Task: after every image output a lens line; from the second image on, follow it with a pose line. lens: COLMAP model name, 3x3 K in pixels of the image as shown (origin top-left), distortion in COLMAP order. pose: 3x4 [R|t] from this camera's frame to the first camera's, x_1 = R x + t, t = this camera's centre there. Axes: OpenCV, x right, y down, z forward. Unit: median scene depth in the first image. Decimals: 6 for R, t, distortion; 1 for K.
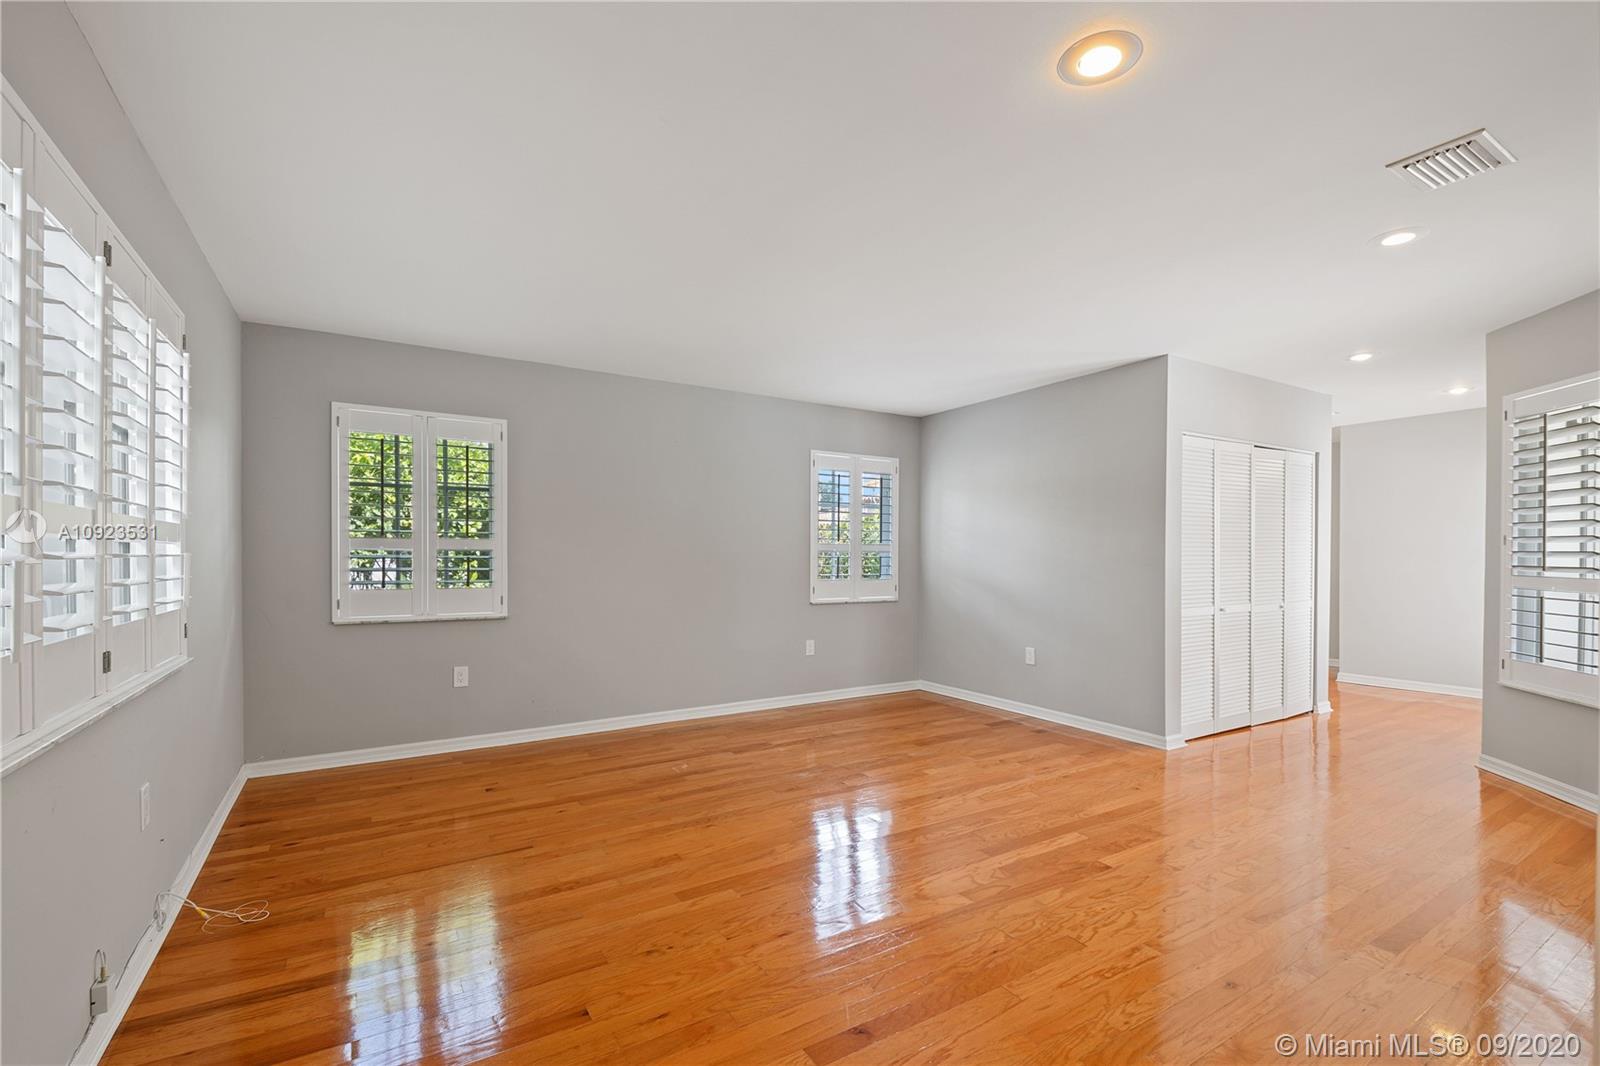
lens RADIAL K [[699.2, 0, 795.5], [0, 699.2, 543.0], [0, 0, 1]] dist [0.026925, -0.000053]
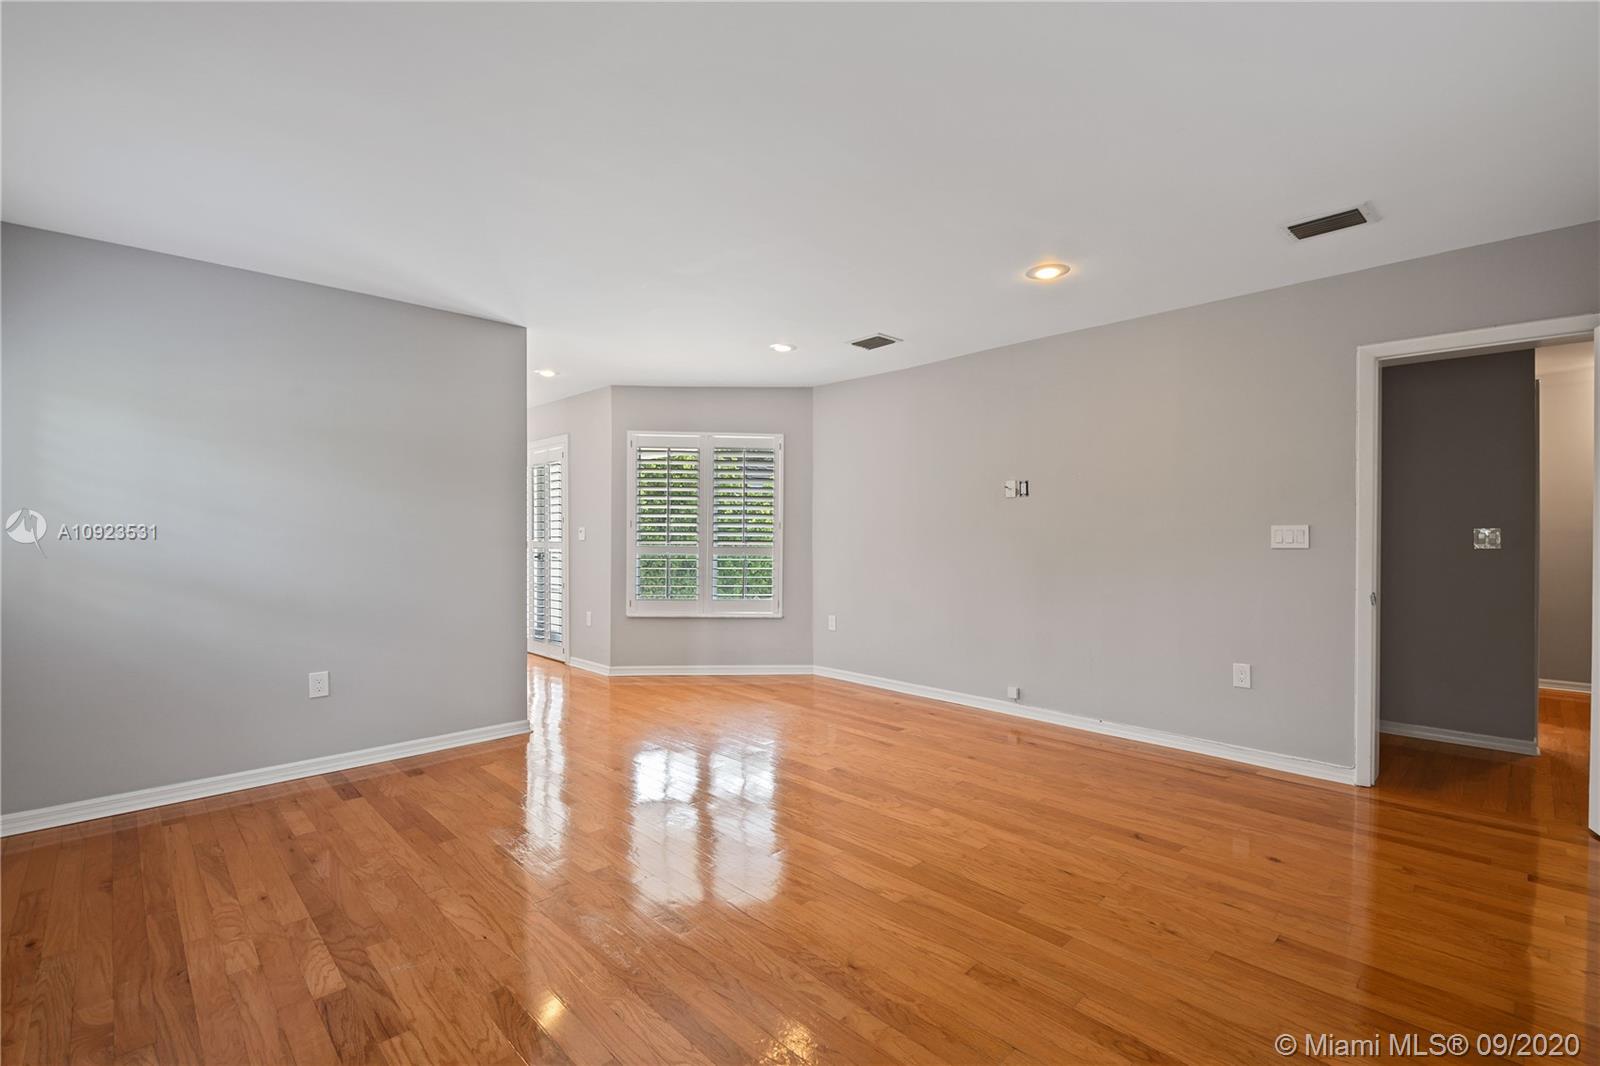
lens RADIAL K [[712.2, 0, 800.0], [0, 712.2, 533.0], [0, 0, 1]] dist [-0.000362, -0.000266]
pose [[-0.225239, -0.001997, 0.974302, -0.539594], [-0.018824, 0.999820, -0.002303, 0.010755], [-0.974122, -0.018859, -0.225236, 0.880485]]
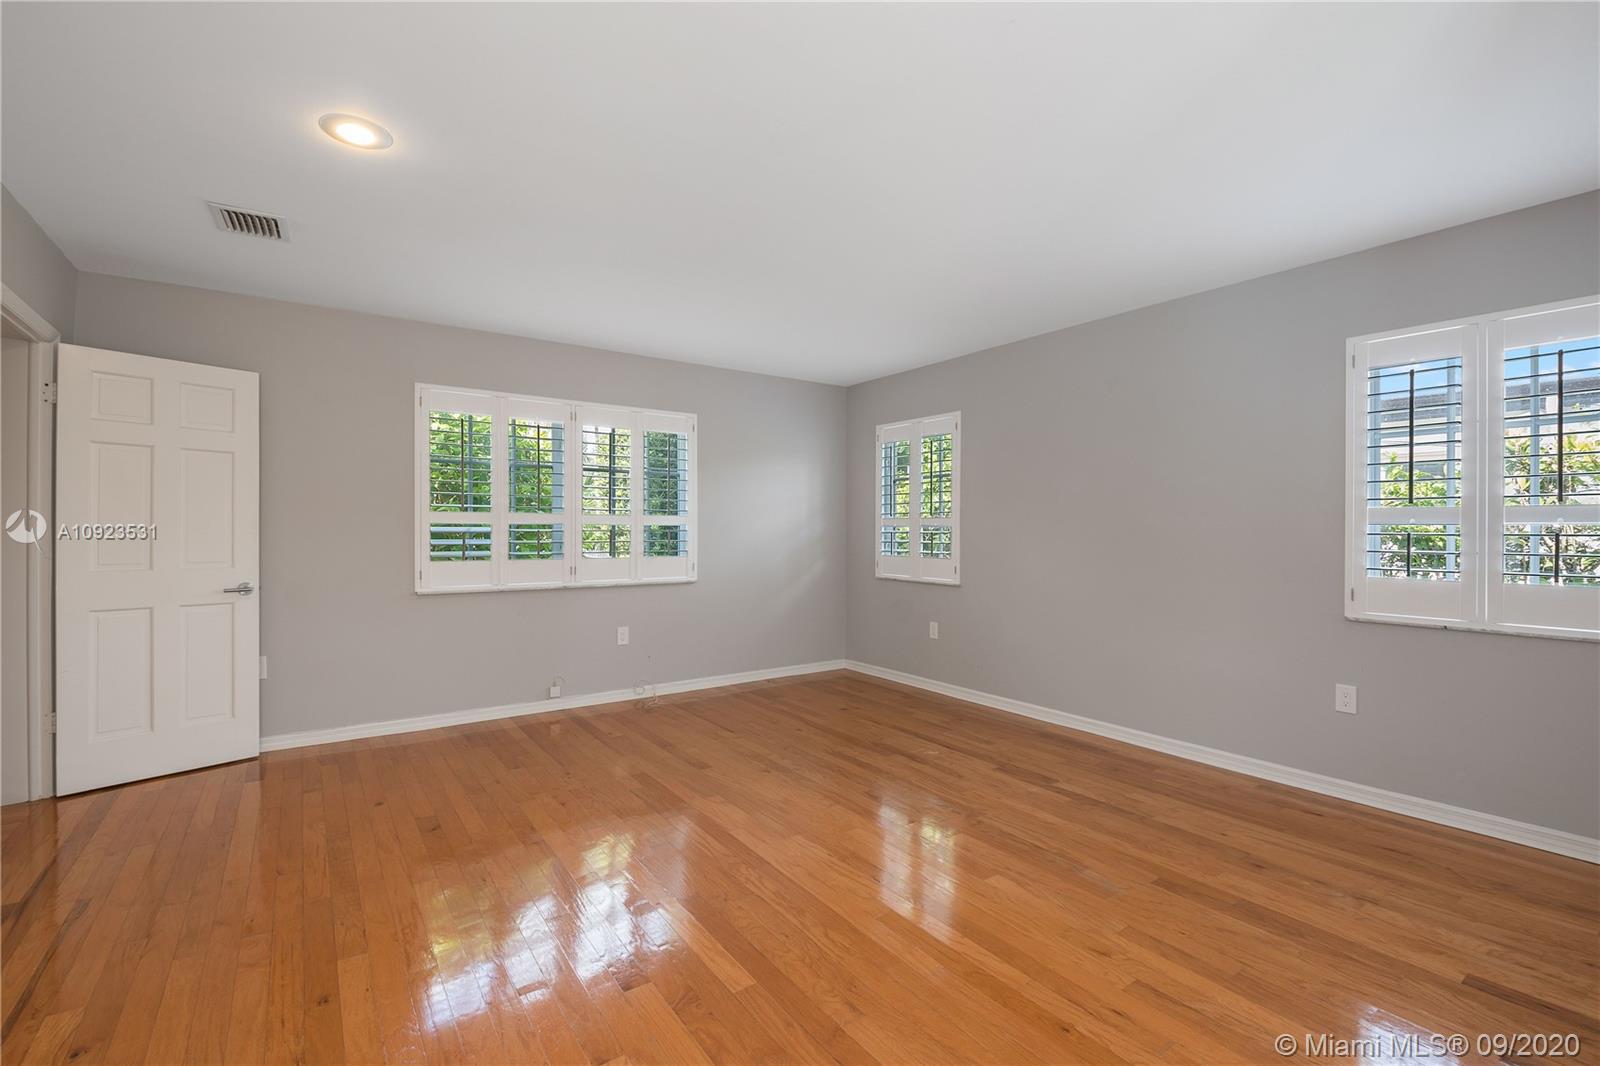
lens RADIAL K [[690.4, 0, 806.9], [0, 690.4, 541.9], [0, 0, 1]] dist [0.053636, -0.040397]
pose [[0.074495, 0.018370, -0.997052, 0.722420], [0.017416, 0.999654, 0.019720, 0.010639], [0.997069, -0.018834, 0.074149, 0.725655]]
